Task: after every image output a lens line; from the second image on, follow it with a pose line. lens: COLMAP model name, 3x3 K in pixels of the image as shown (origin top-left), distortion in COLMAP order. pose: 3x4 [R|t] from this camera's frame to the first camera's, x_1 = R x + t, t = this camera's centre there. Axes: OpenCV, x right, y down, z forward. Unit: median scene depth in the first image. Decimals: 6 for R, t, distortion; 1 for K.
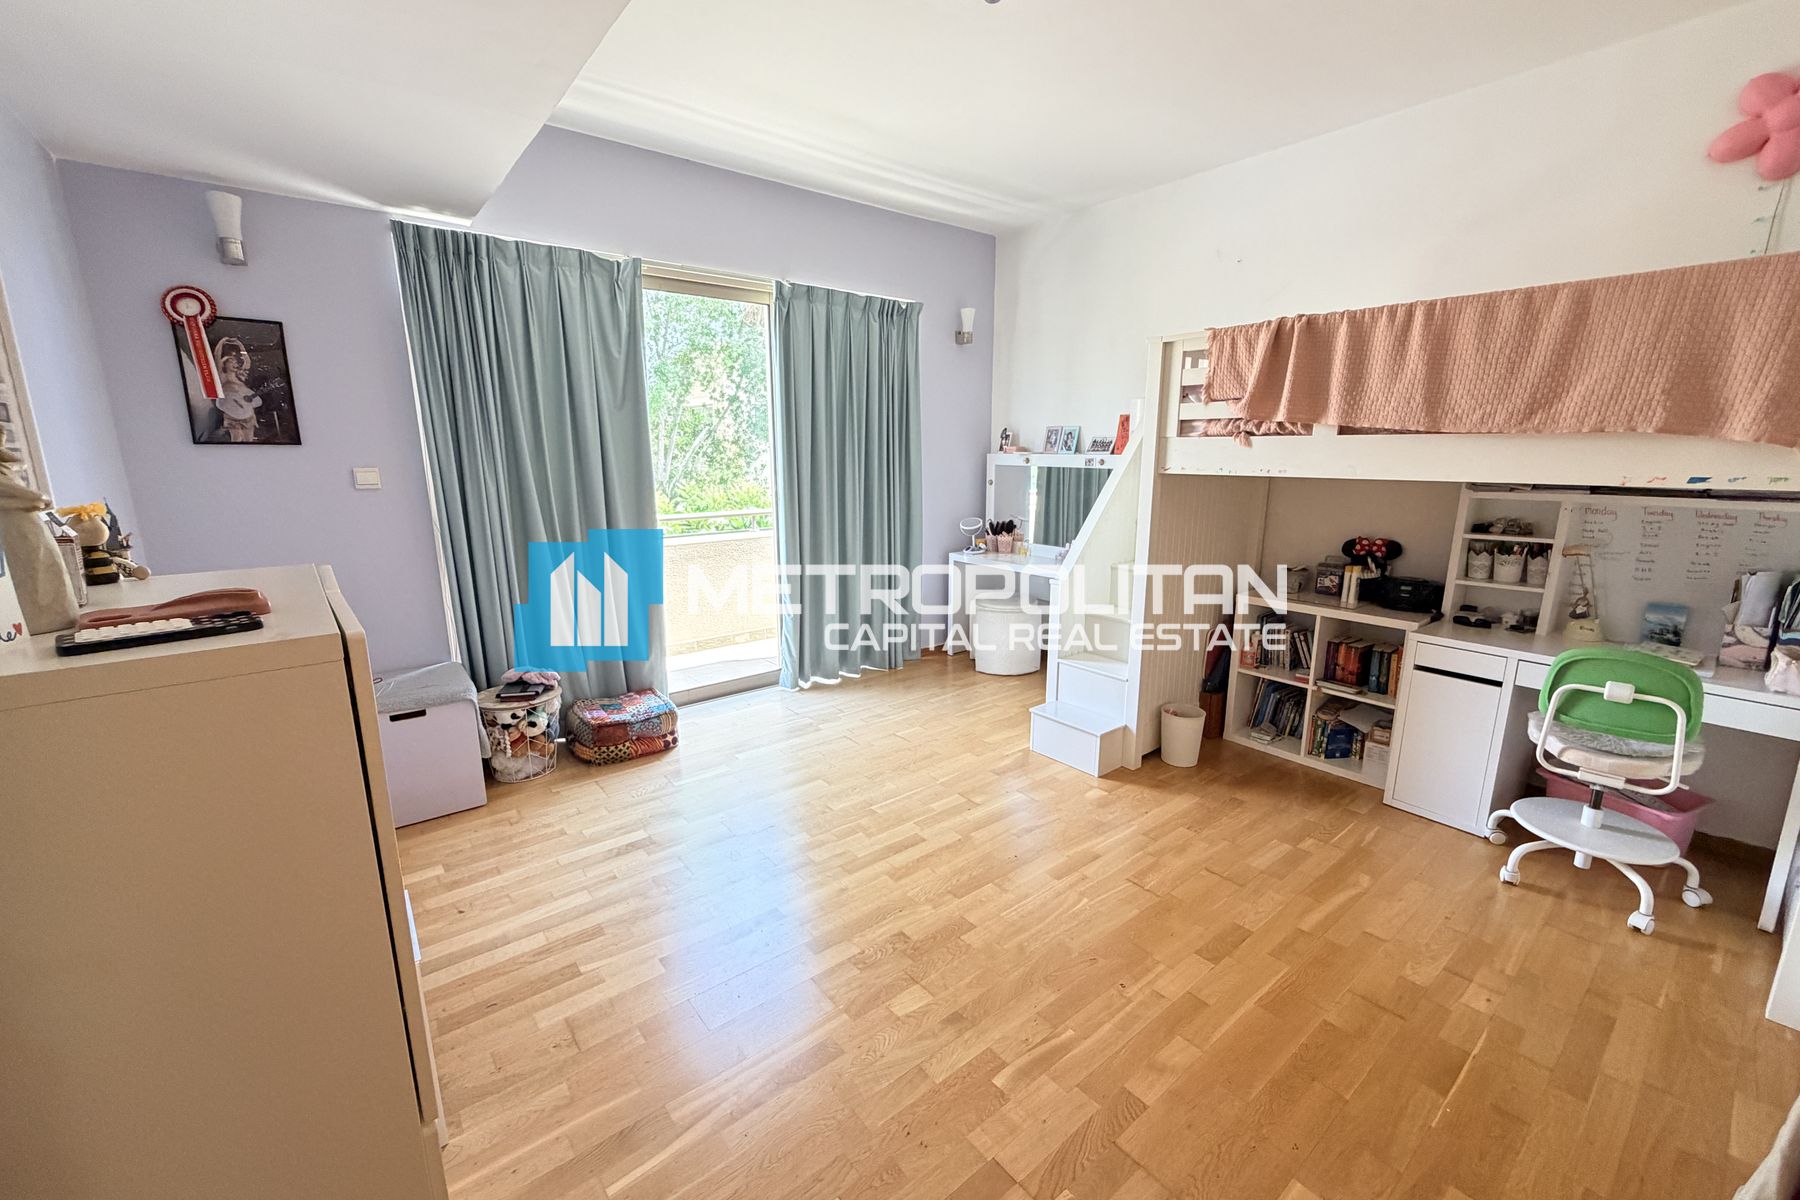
lens RADIAL K [[720.6, 0, 897.3], [0, 720.6, 600.9], [0, 0, 1]] dist [0.001513, -0.000037]
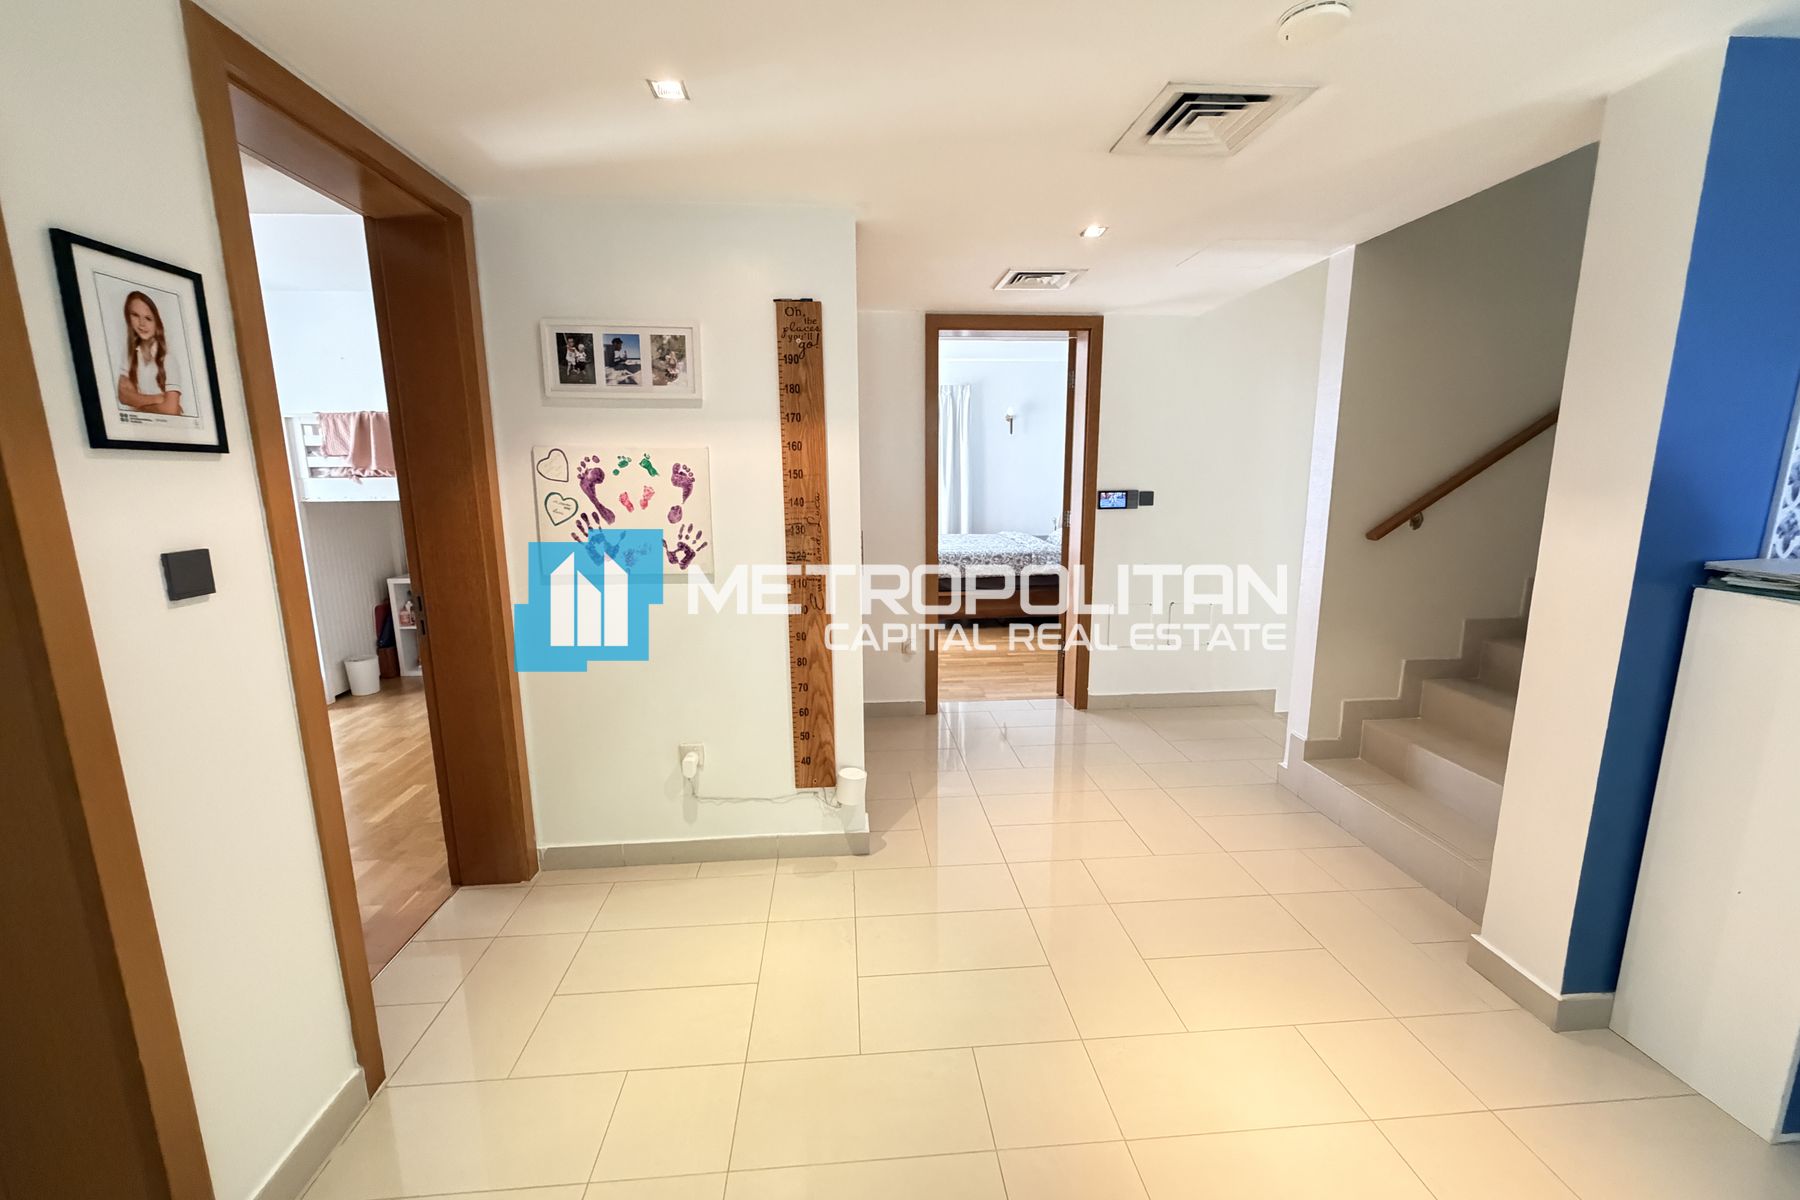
lens RADIAL K [[720.6, 0, 905.3], [0, 720.6, 610.2], [0, 0, 1]] dist [0.001513, -0.000037]
pose [[0.556693, -0.148391, 0.817357, -0.221389], [0.184482, 0.981431, 0.052530, 0.218560], [-0.809975, 0.121545, 0.573731, -0.946227]]
